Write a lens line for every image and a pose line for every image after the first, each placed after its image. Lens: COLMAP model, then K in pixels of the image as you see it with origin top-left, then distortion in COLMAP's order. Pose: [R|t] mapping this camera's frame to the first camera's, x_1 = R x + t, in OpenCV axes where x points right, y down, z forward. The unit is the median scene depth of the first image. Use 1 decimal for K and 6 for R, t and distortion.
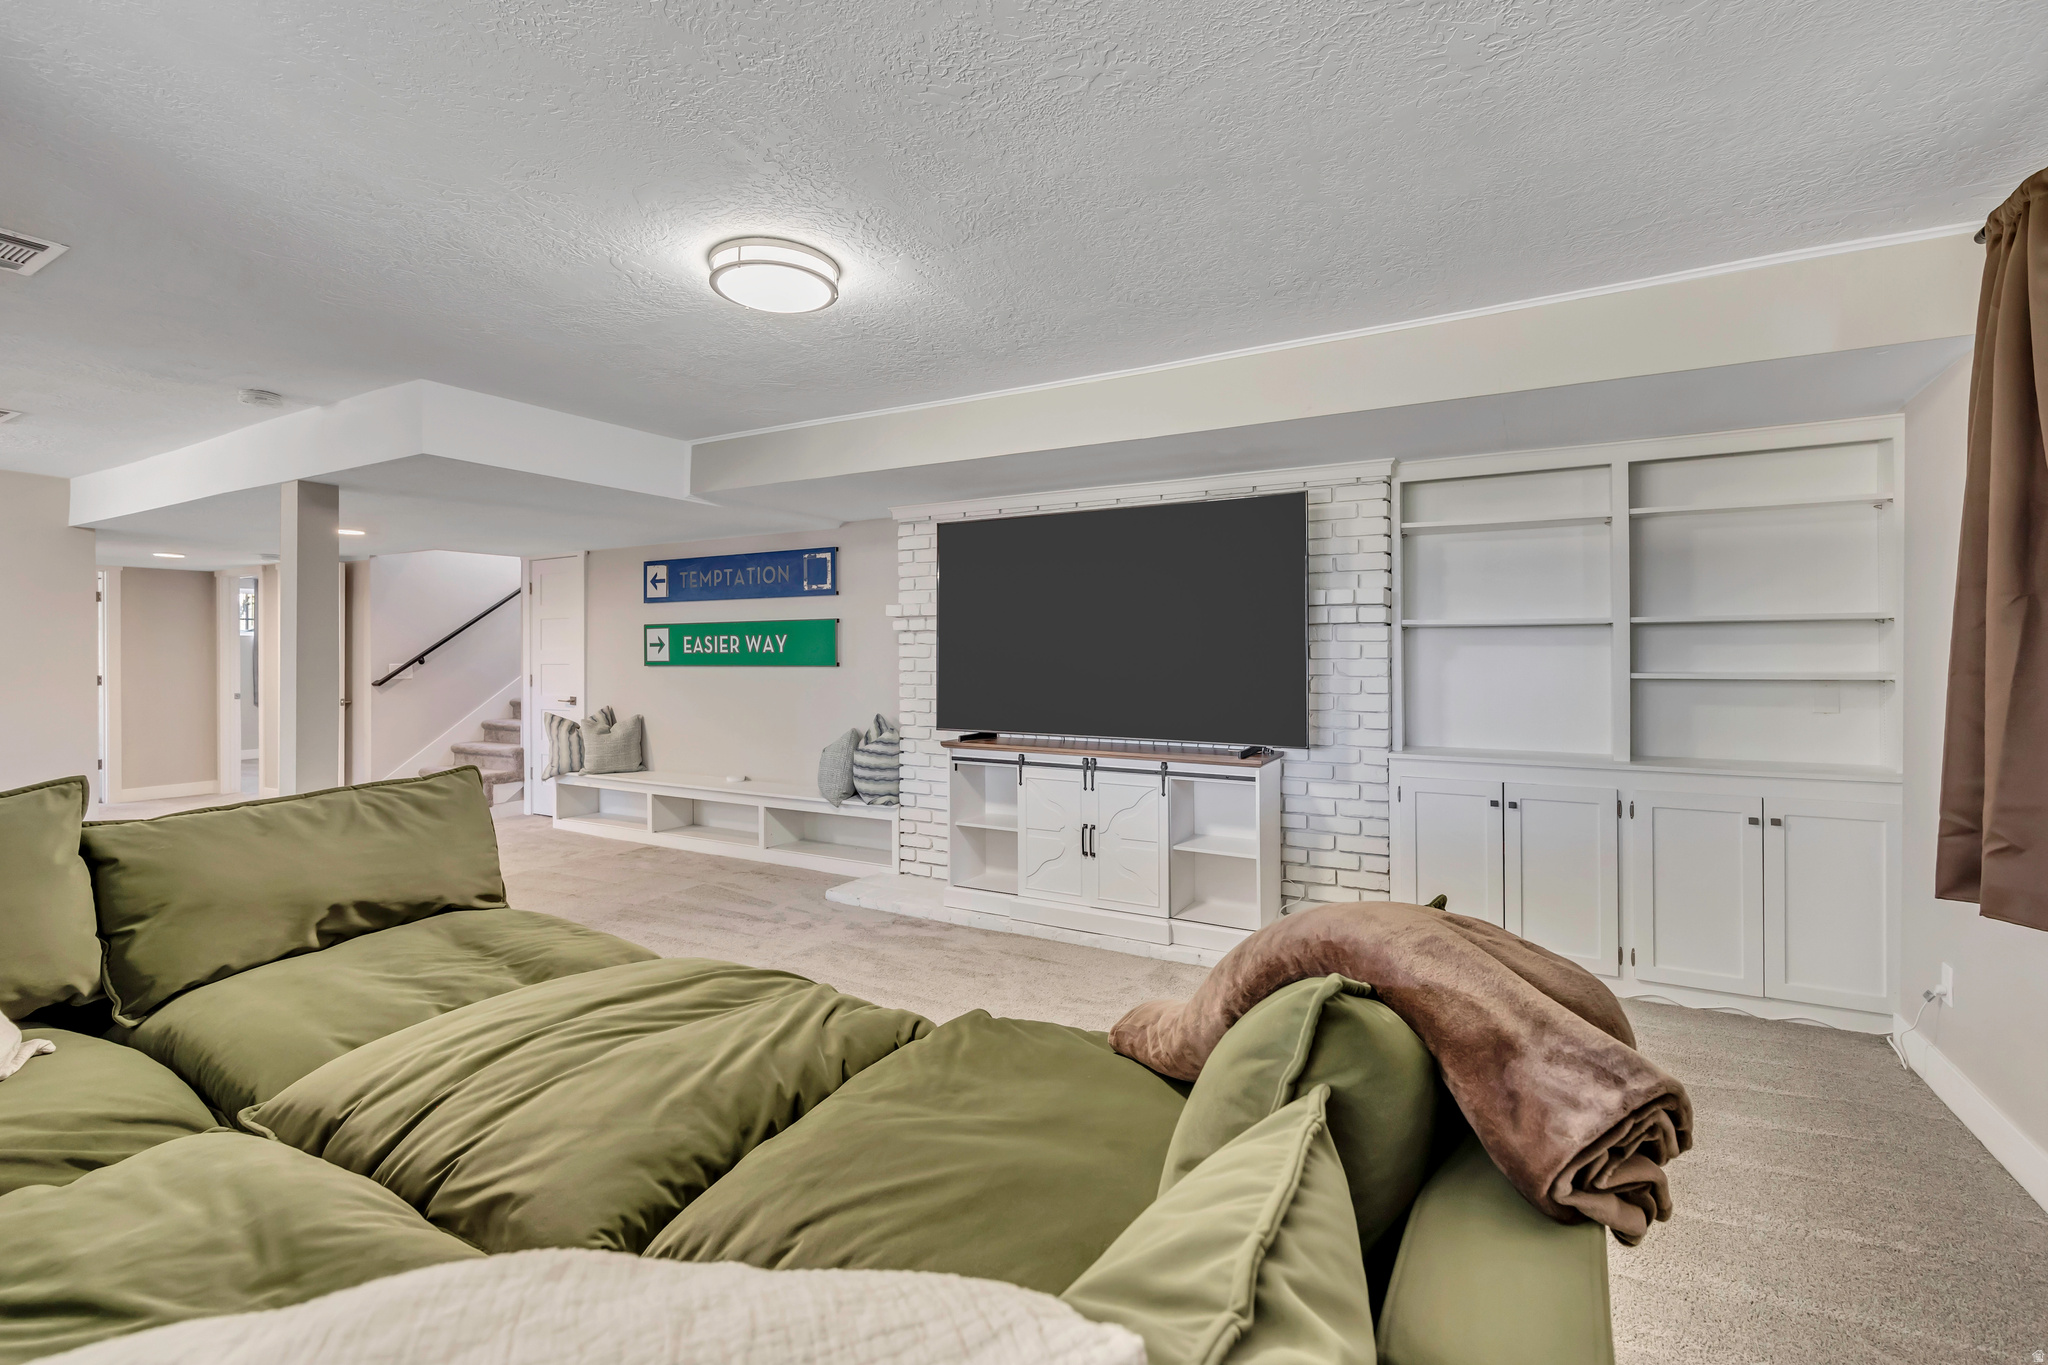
lens RADIAL K [[910.6, 0, 1031.5], [0, 910.6, 660.5], [0, 0, 1]] dist [-0.011197, -0.000135]
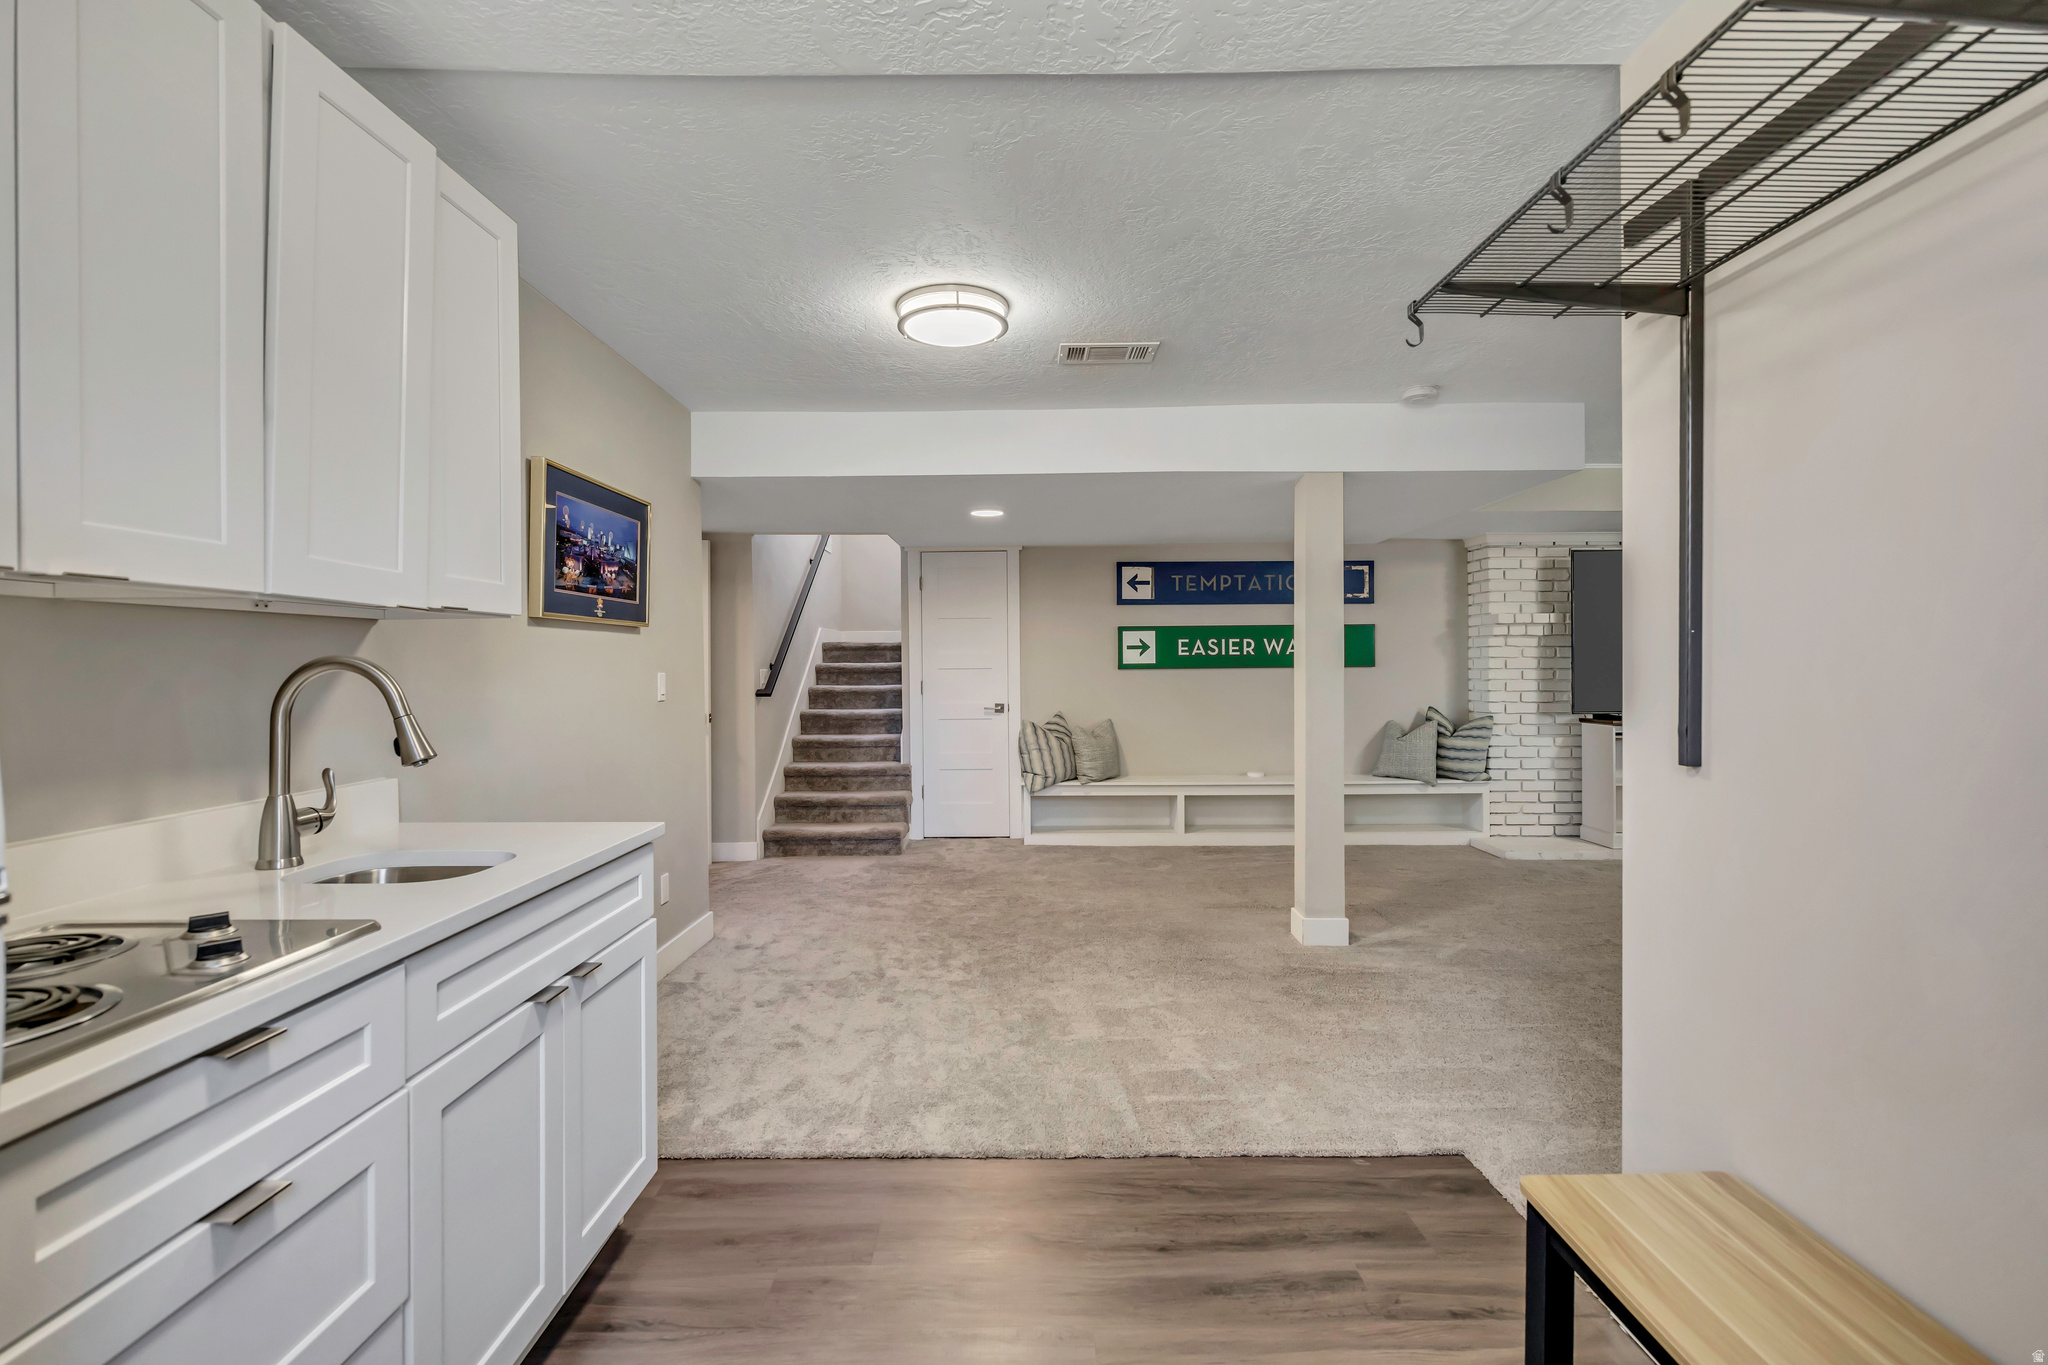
lens RADIAL K [[910.6, 0, 1031.5], [0, 910.6, 660.5], [0, 0, 1]] dist [-0.011197, -0.000135]
pose [[0.871924, -0.003082, 0.489631, -1.022877], [0.008766, 0.999918, -0.009315, 0.005445], [-0.489562, 0.012414, 0.871880, 0.199161]]
